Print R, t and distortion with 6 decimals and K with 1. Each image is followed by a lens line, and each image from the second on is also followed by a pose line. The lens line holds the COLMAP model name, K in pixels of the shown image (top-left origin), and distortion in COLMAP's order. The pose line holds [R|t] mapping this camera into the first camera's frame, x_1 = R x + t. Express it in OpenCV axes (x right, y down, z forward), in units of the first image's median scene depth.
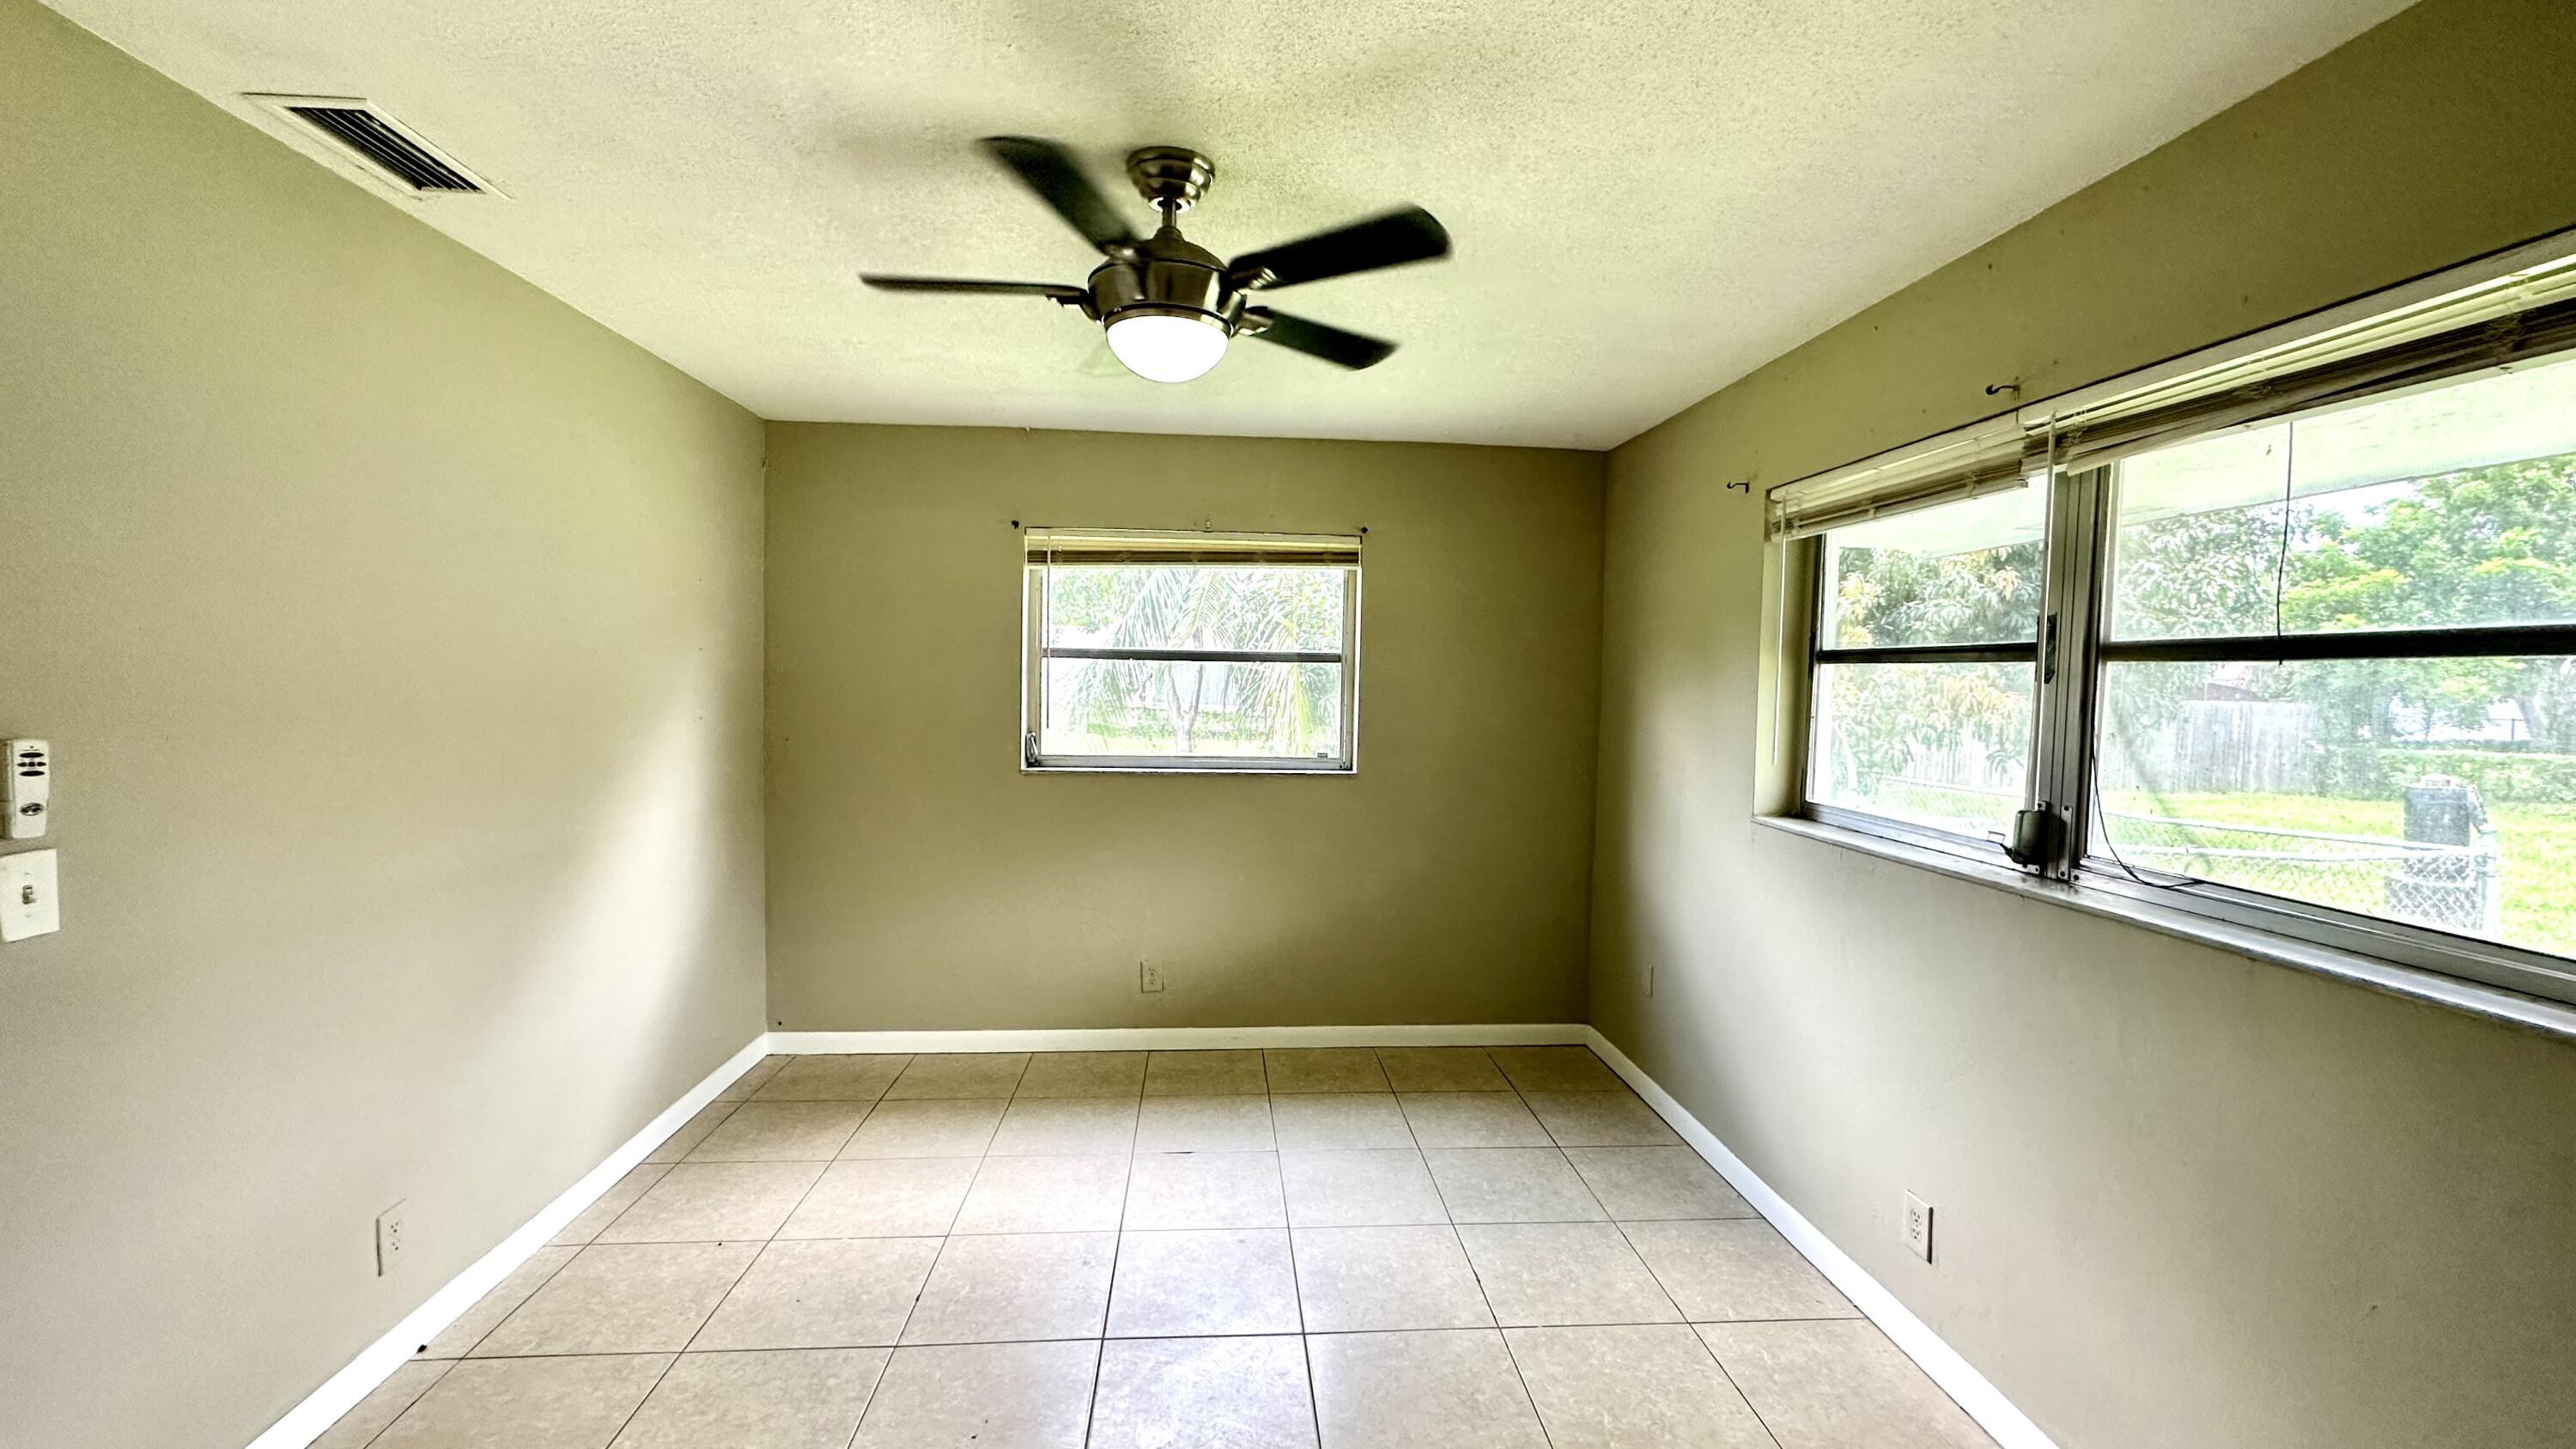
lens RADIAL K [[1028.0, 0, 1286.7], [0, 1028.0, 725.6], [0, 0, 1]] dist [-0.000758, 0.000425]
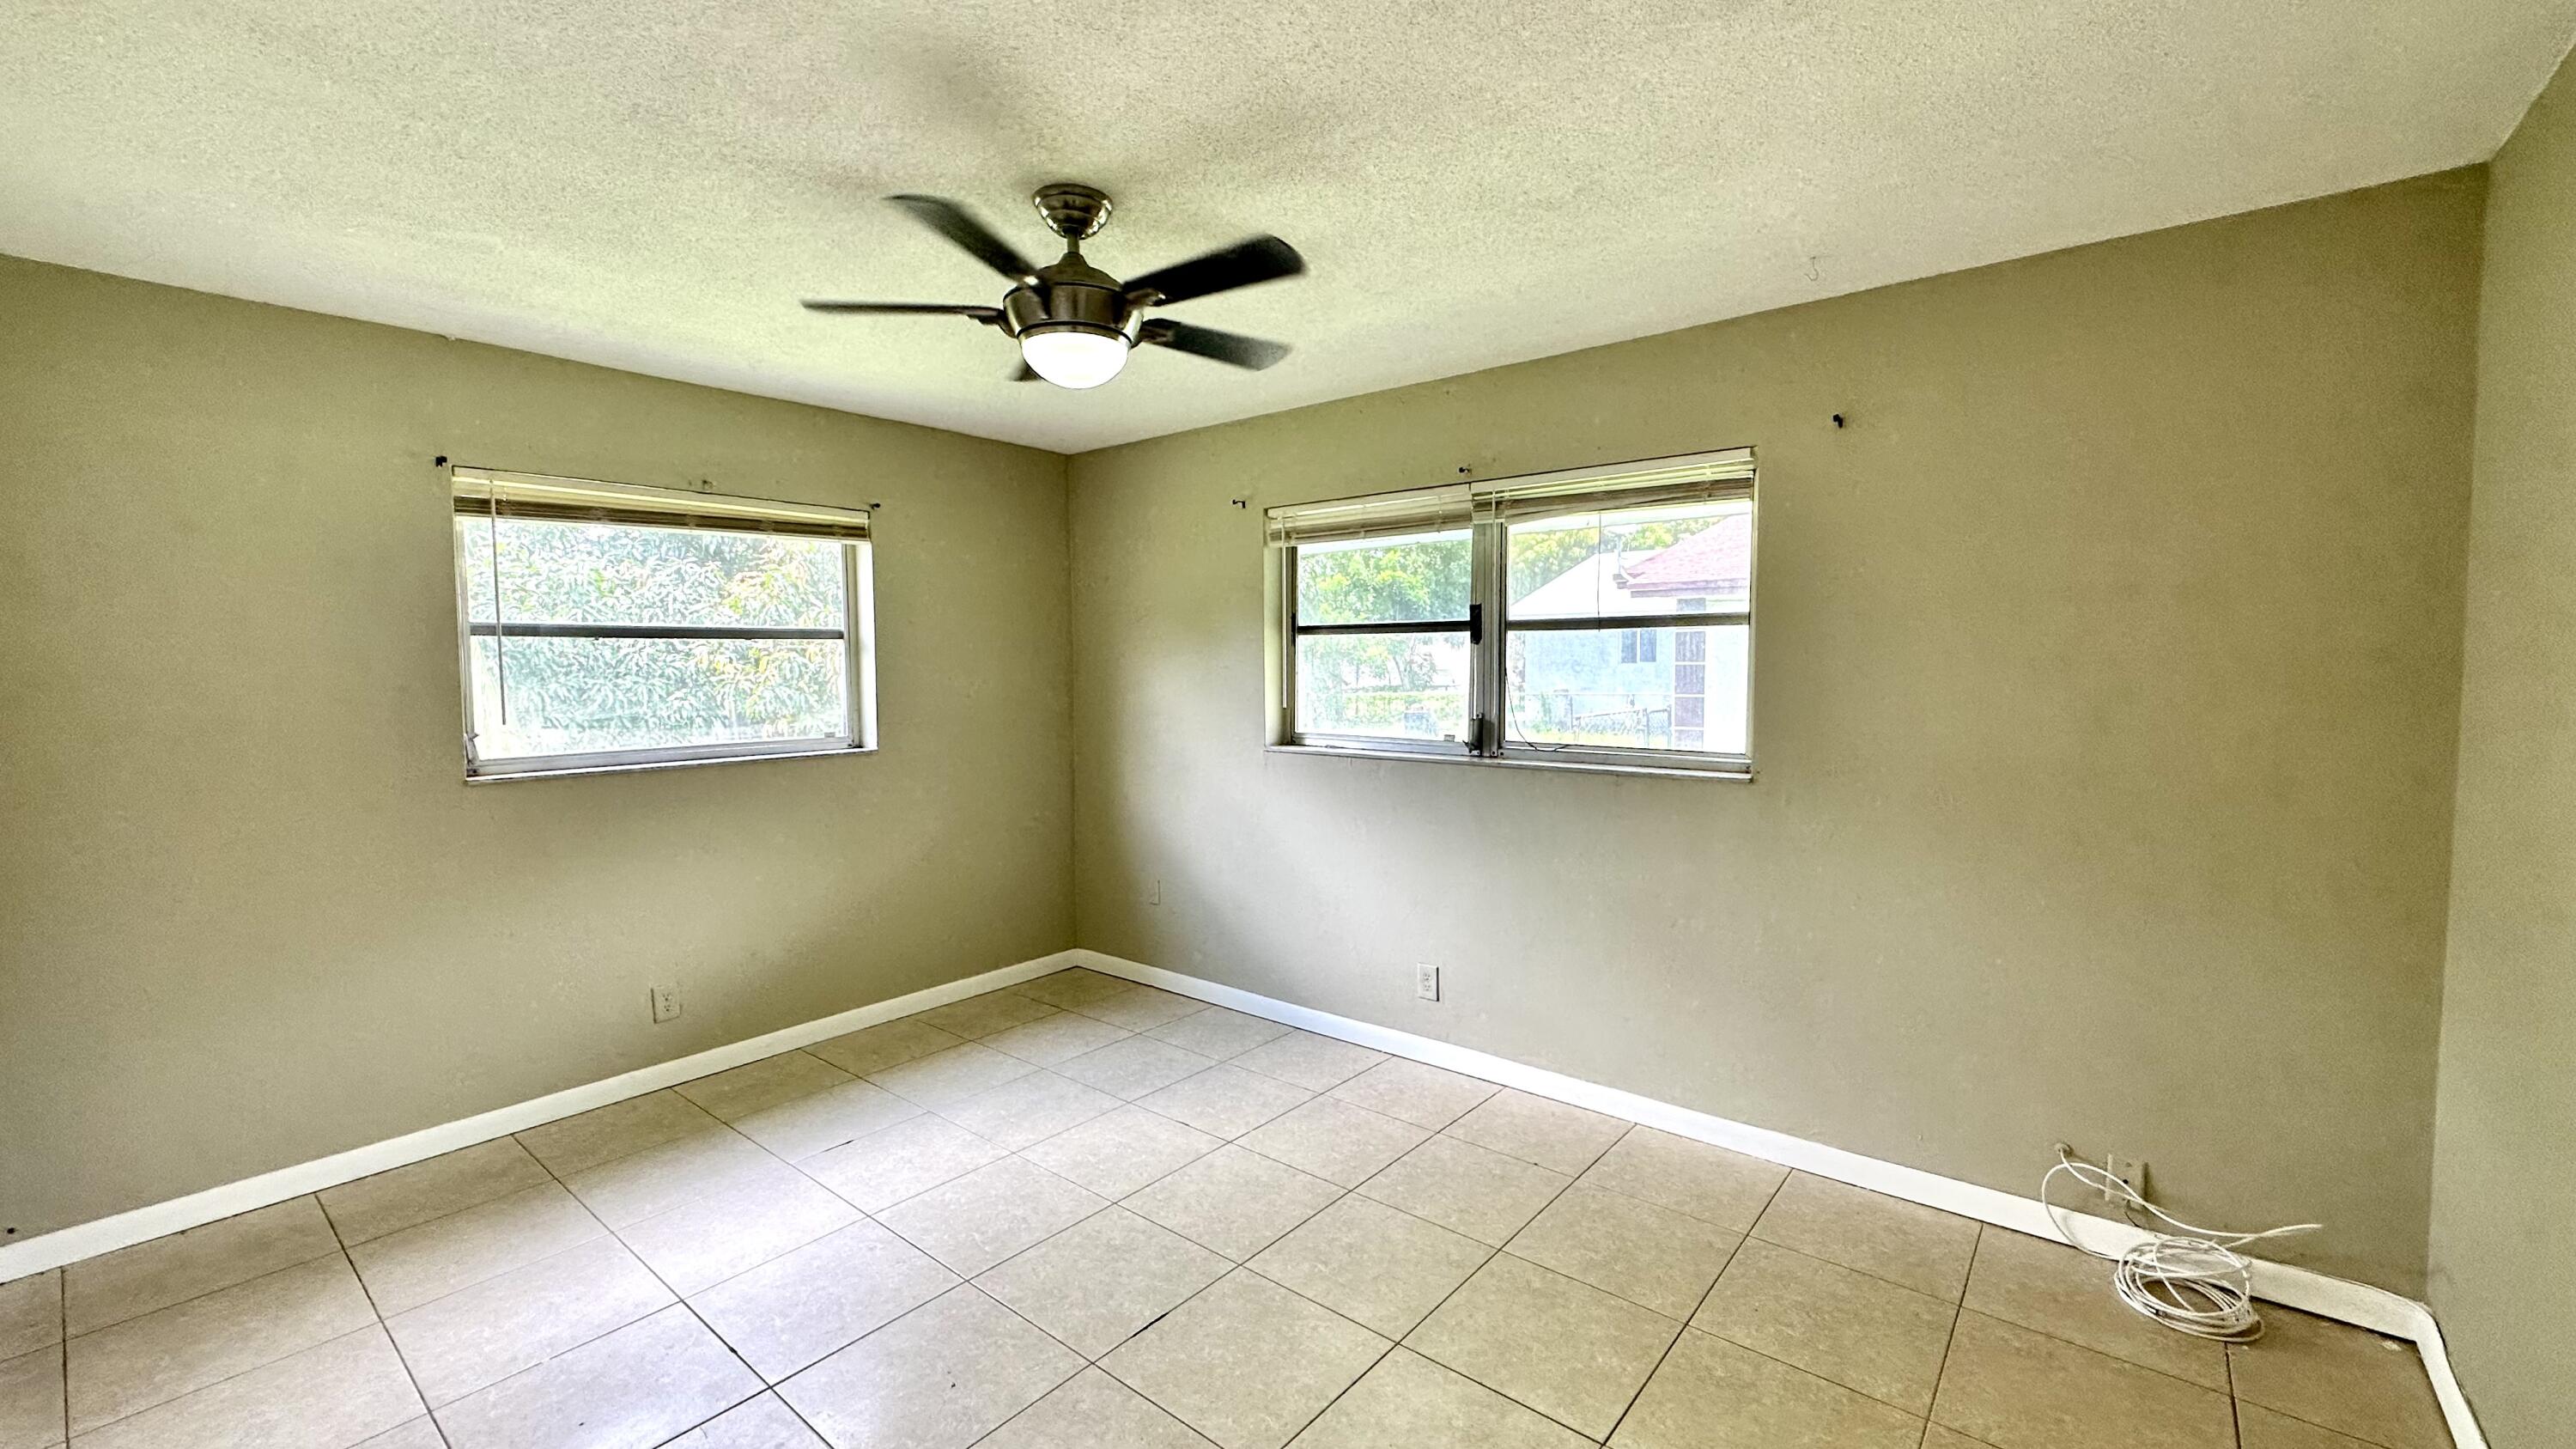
lens RADIAL K [[1028.0, 0, 1286.7], [0, 1028.0, 725.6], [0, 0, 1]] dist [-0.000758, 0.000425]
pose [[0.696437, -0.068768, 0.714315, -0.417423], [0.054597, 0.997590, 0.042808, 0.002423], [-0.715538, 0.009187, 0.698514, 0.017825]]
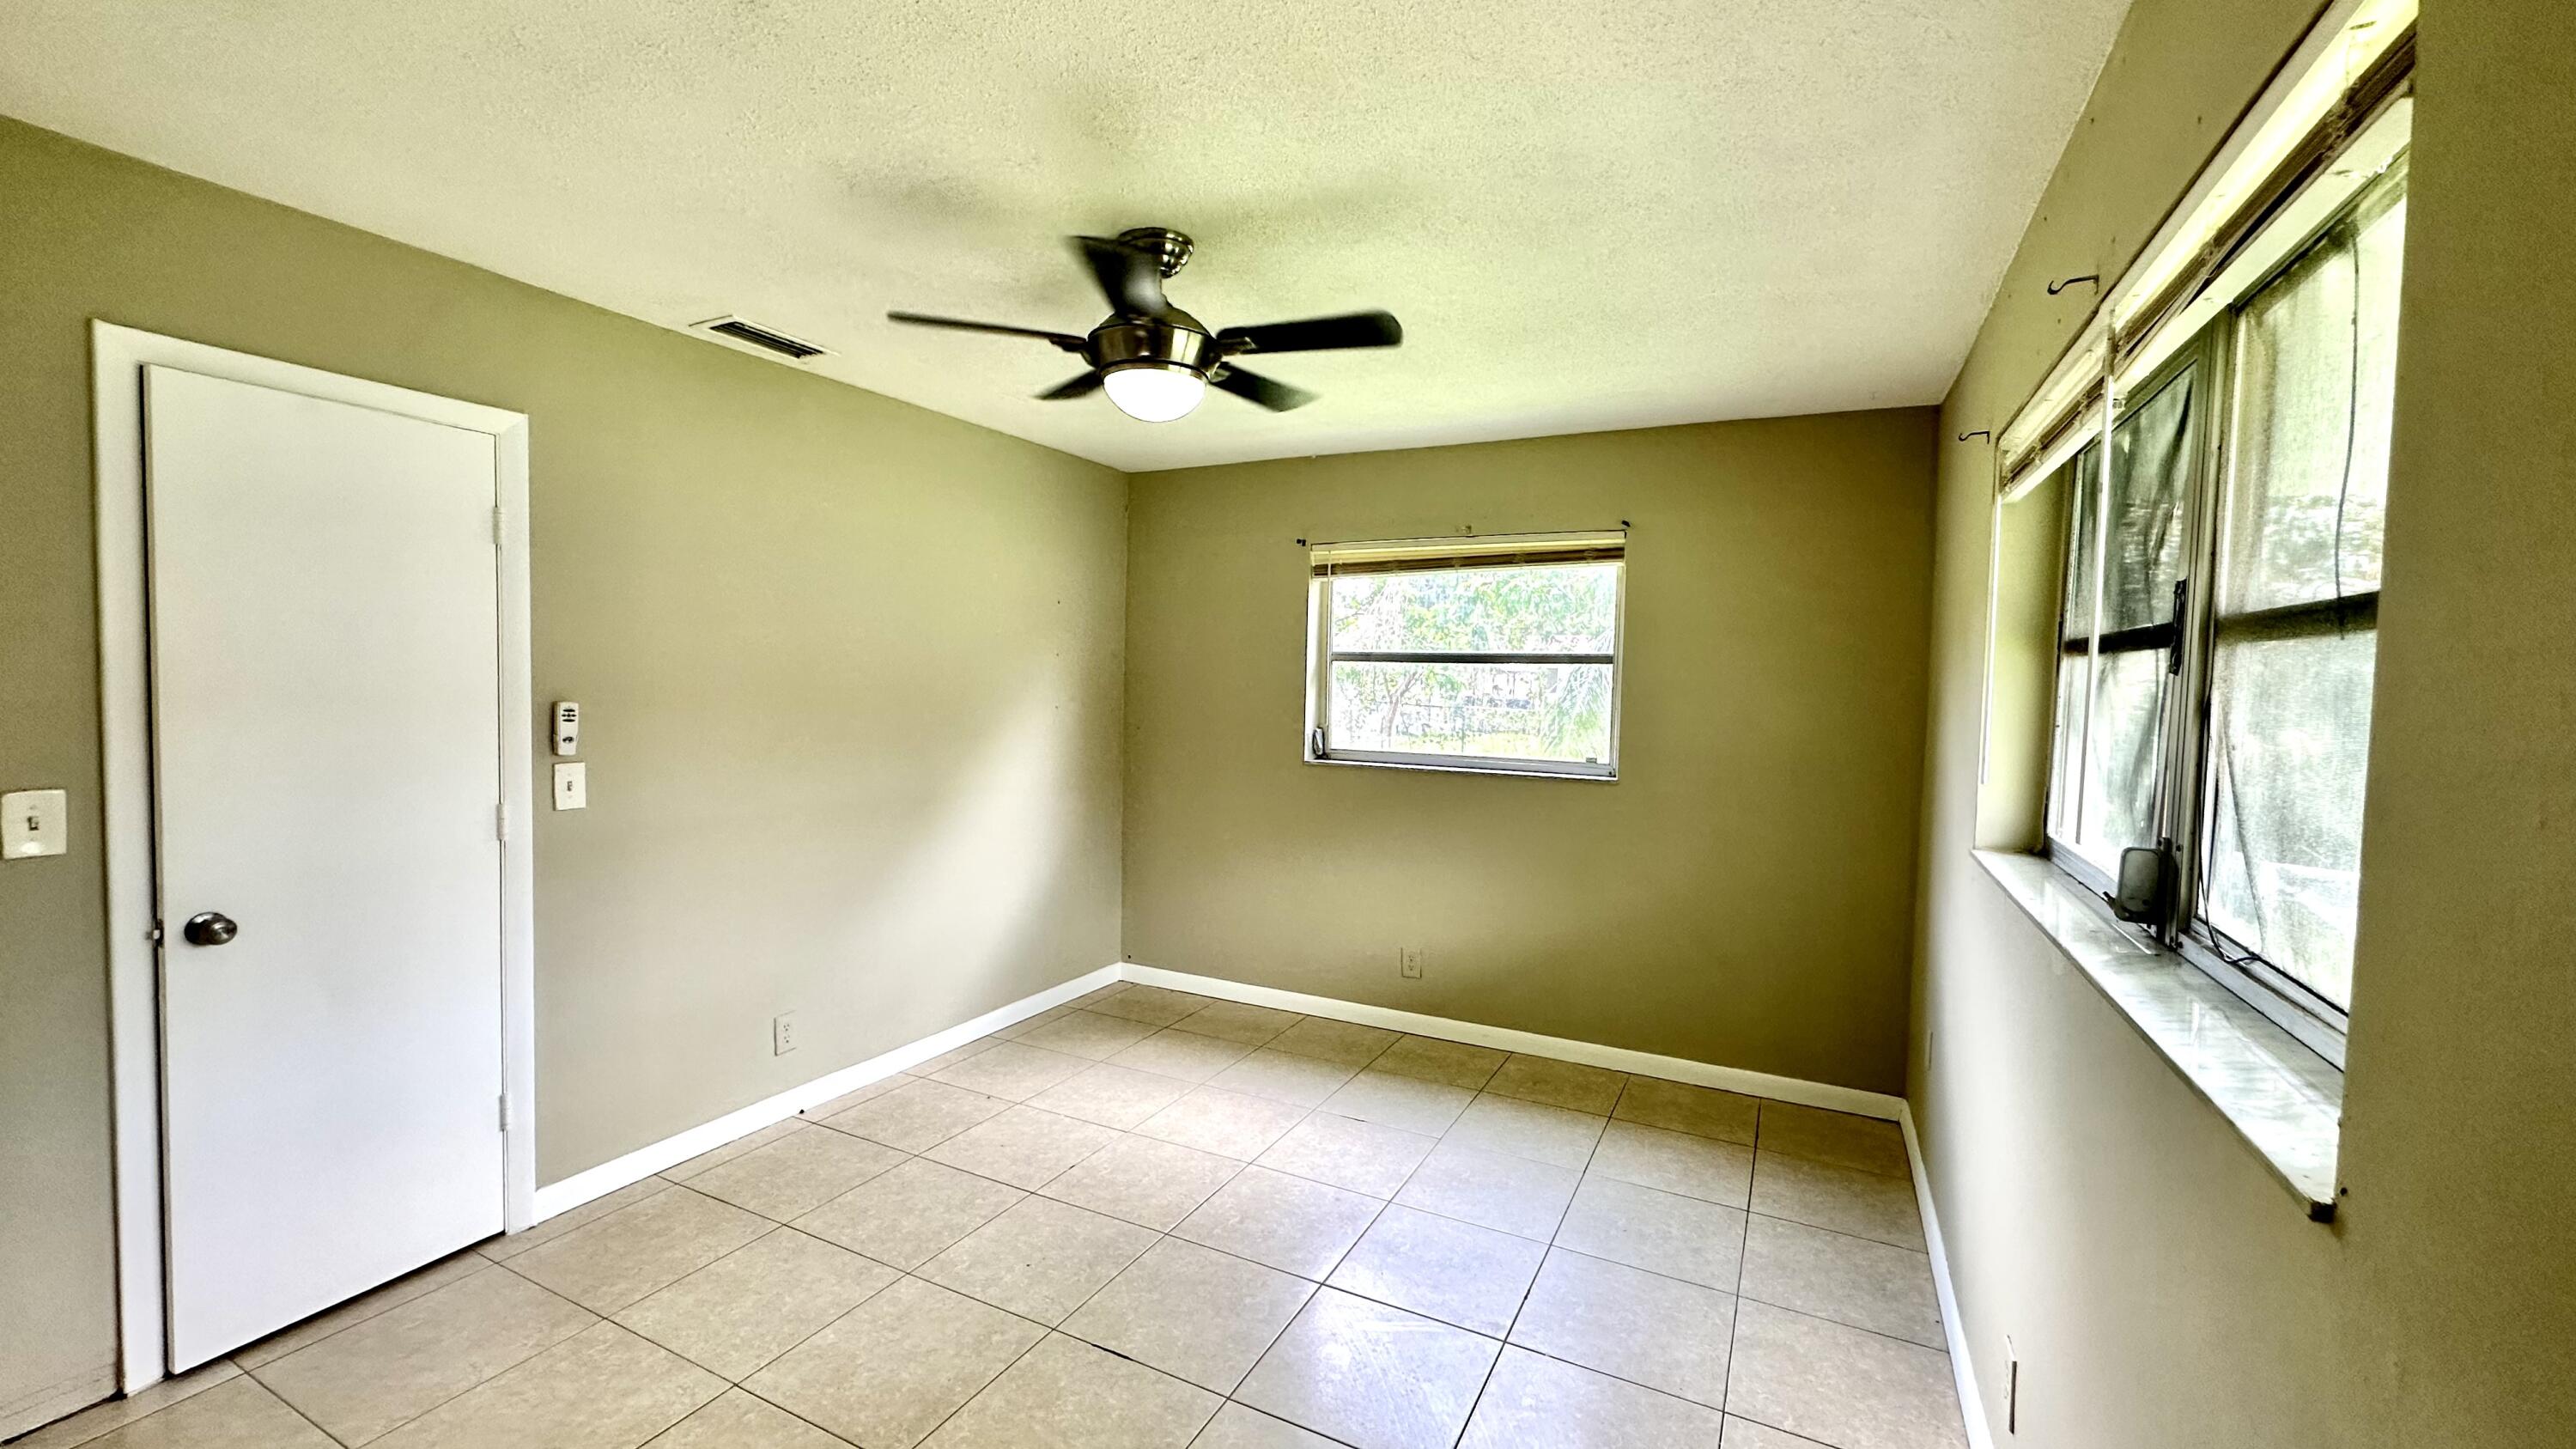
lens RADIAL K [[1029.0, 0, 1288.3], [0, 1029.0, 722.3], [0, 0, 1]] dist [-0.000687, -0.000156]
pose [[0.854416, 0.022535, -0.519101, 0.340364], [-0.029767, 0.999541, -0.005604, 0.008536], [0.518736, 0.020240, 0.854695, 0.034046]]
